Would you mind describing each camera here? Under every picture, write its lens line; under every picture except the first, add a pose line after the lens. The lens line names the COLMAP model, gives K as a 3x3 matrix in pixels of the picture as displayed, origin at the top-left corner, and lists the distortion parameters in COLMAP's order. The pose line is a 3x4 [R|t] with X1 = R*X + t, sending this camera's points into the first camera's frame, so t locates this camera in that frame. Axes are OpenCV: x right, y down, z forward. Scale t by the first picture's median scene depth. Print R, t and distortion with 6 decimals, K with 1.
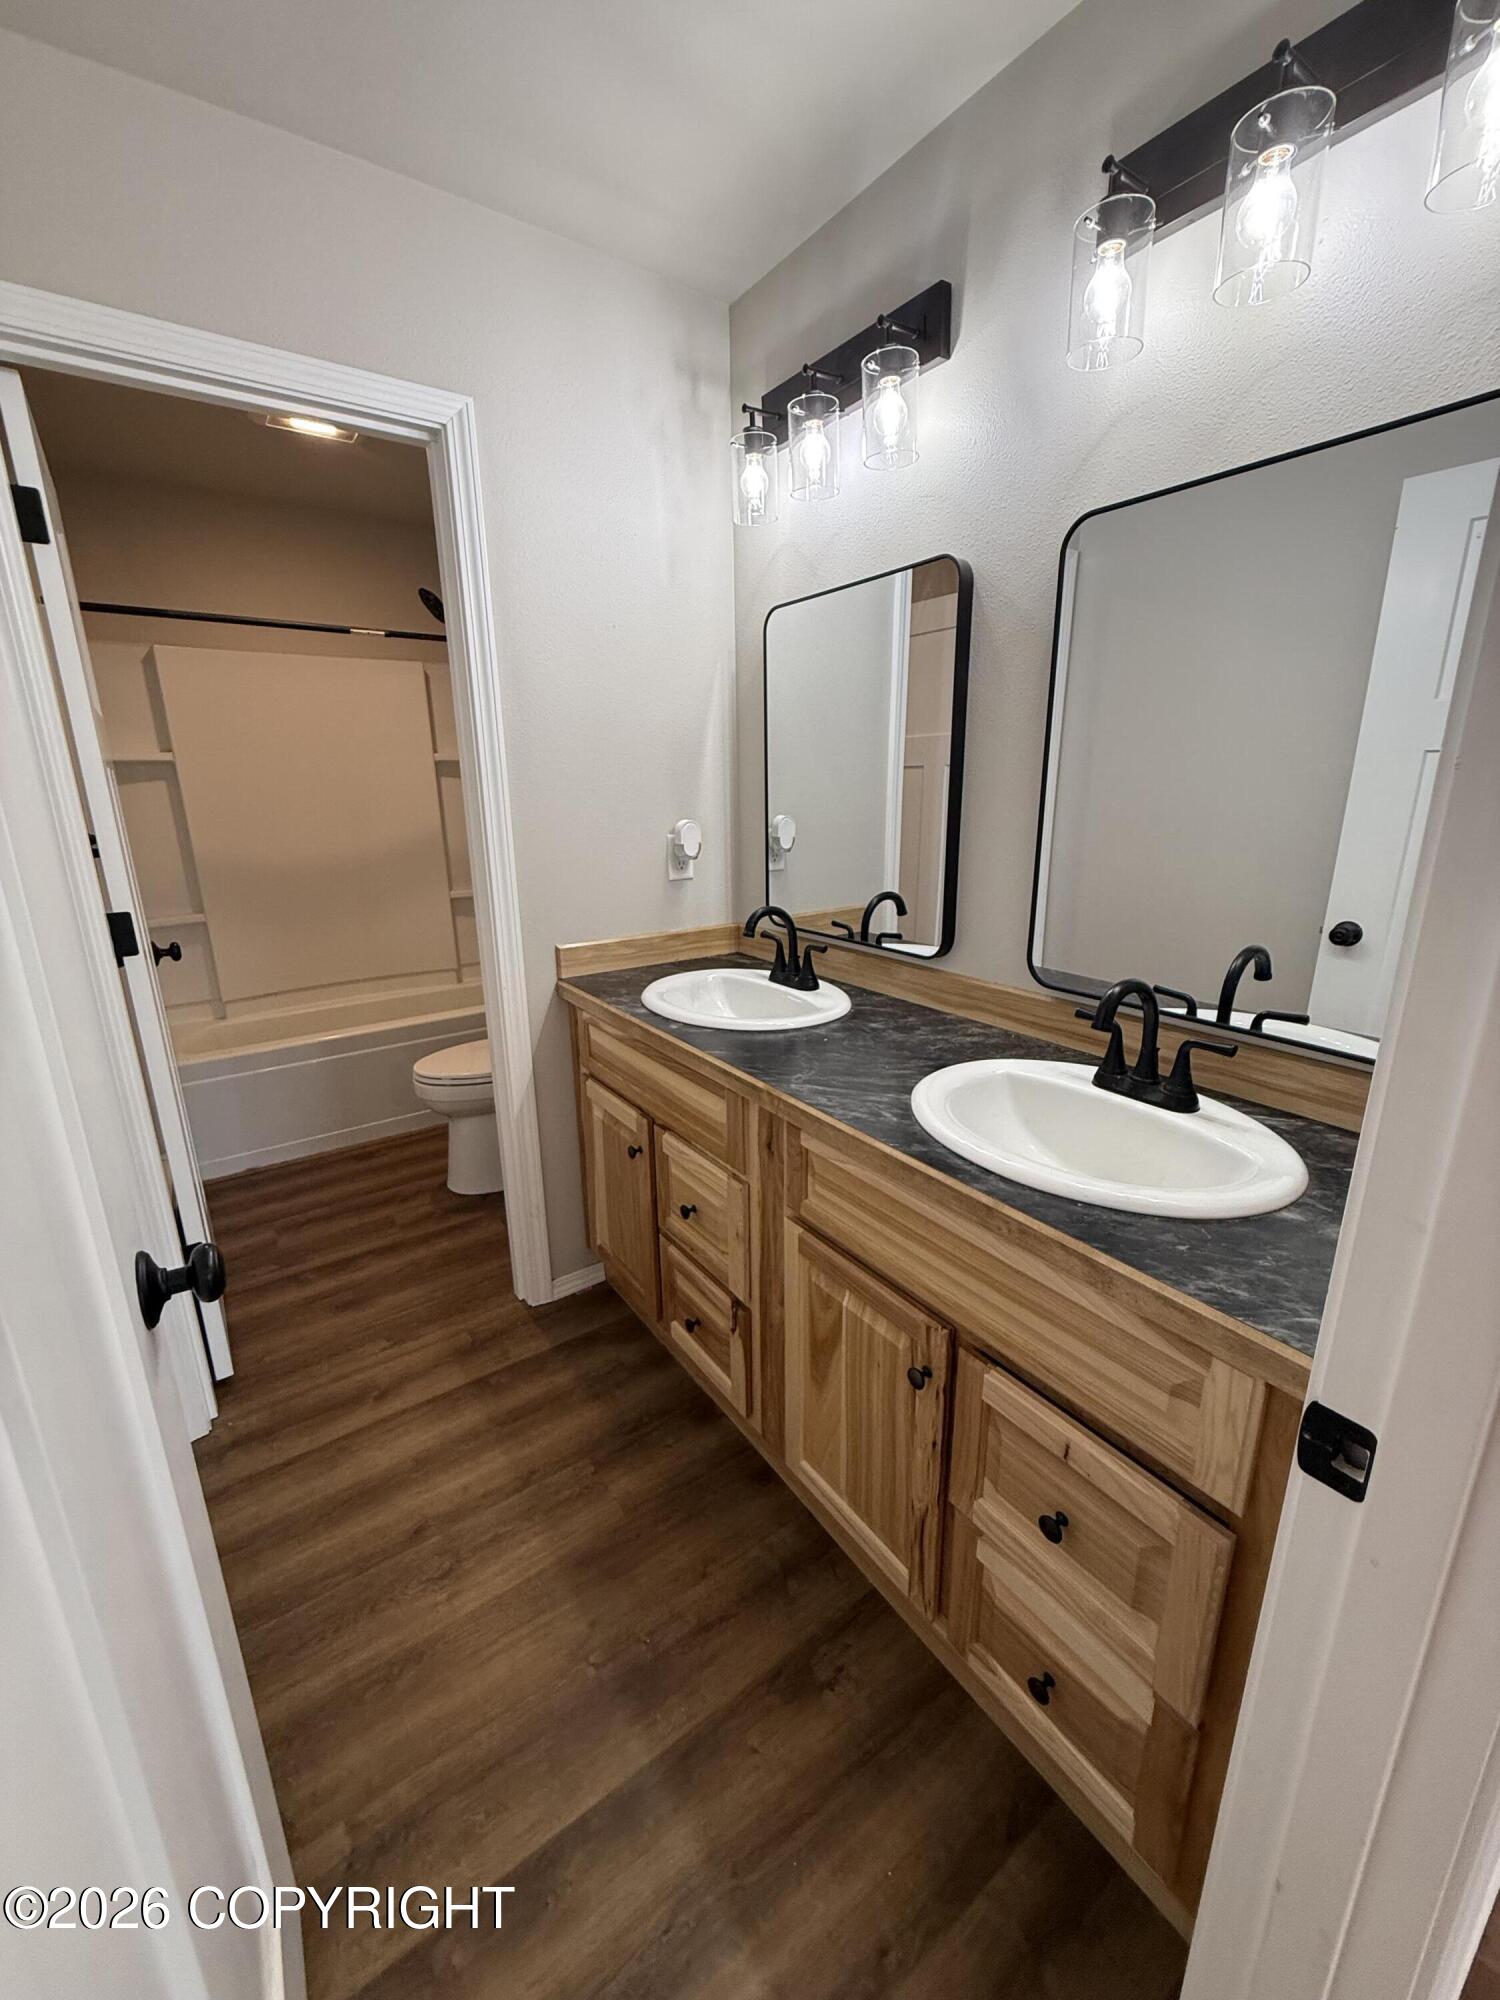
lens RADIAL K [[794.8, 0, 750.9], [0, 794.8, 996.5], [0, 0, 1]] dist [-0.002443, 0.001108]
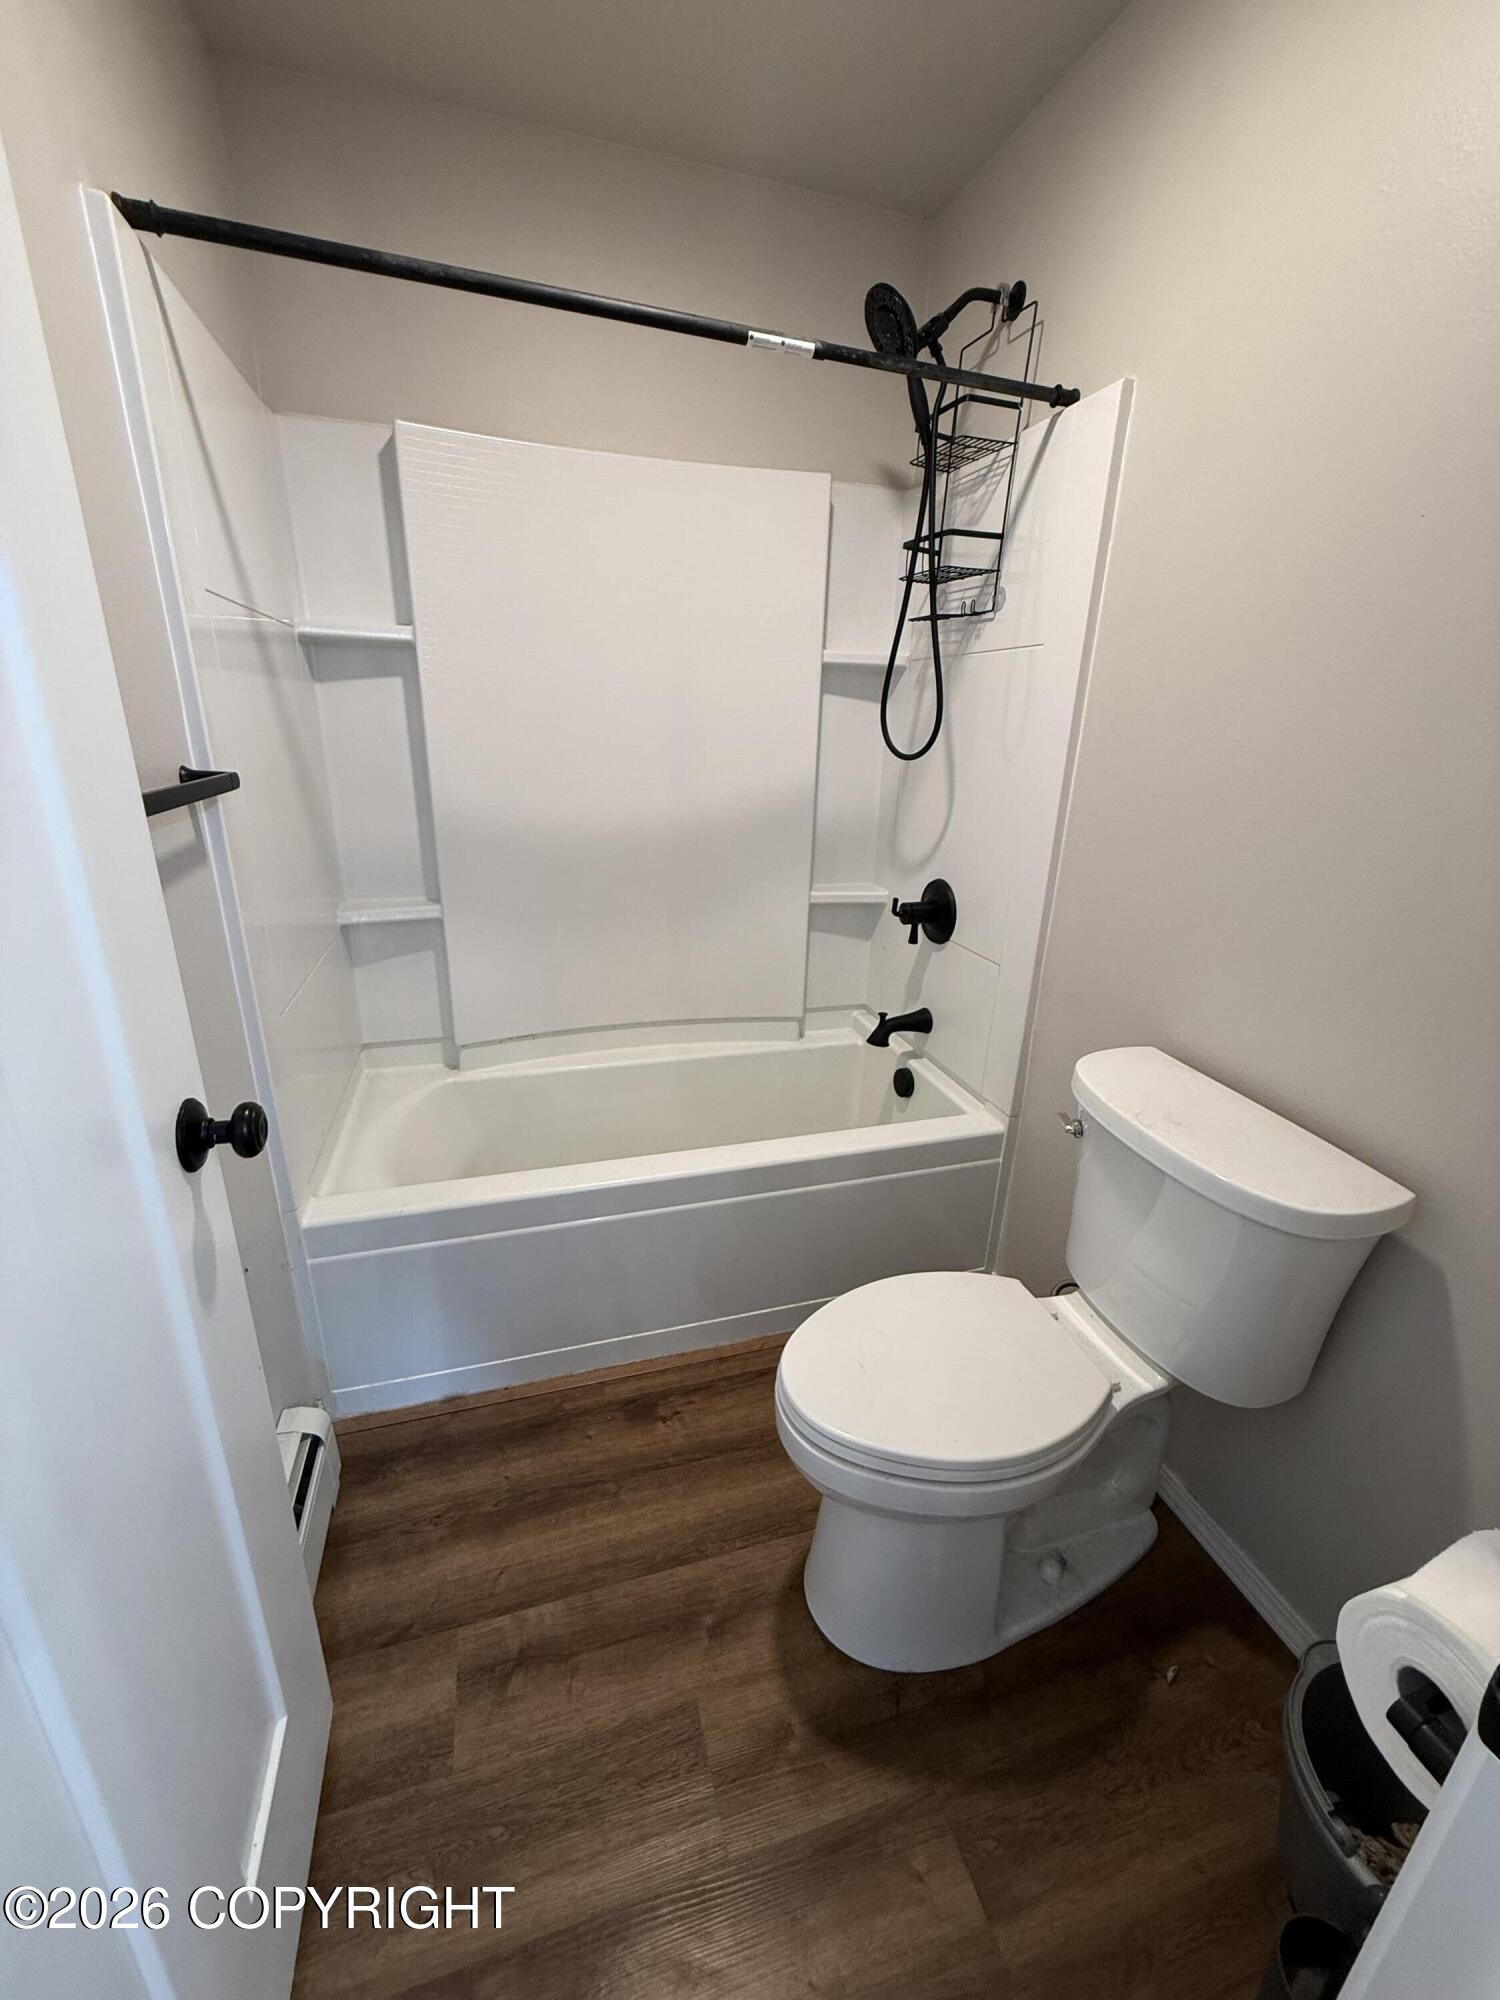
lens RADIAL K [[794.8, 0, 748.6], [0, 794.8, 997.2], [0, 0, 1]] dist [-0.002443, 0.001108]
pose [[0.948104, 0.140991, -0.284990, -0.297682], [-0.123736, 0.989263, 0.077766, -0.116444], [0.292895, -0.038467, 0.955371, 0.511867]]
